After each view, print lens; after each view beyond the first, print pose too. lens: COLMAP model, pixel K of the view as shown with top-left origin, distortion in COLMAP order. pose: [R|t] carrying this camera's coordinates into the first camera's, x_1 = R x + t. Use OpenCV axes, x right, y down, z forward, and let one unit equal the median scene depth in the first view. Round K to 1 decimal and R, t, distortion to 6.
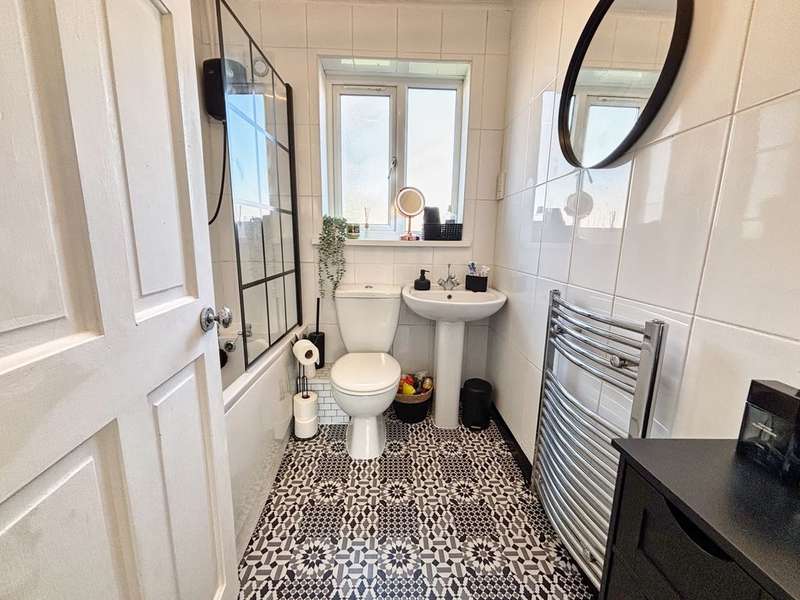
lens RADIAL K [[325.2, 0, 399.4], [0, 325.2, 301.0], [0, 0, 1]] dist [0.003264, -0.000962]
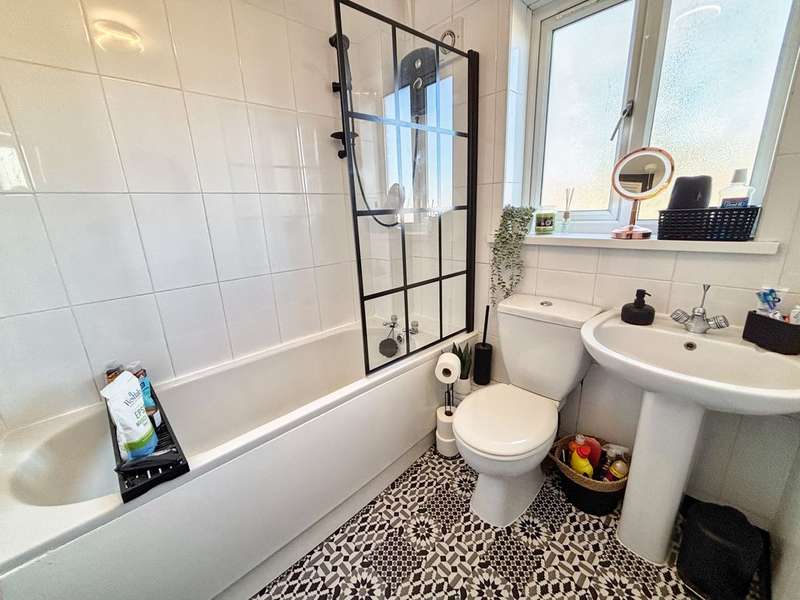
lens RADIAL K [[325.2, 0, 399.6], [0, 325.2, 299.5], [0, 0, 1]] dist [0.003264, -0.000962]
pose [[0.657887, 0.157976, -0.736361, 0.222603], [-0.084743, 0.987071, 0.136050, -0.122718], [0.748334, -0.027104, 0.662769, 0.268611]]
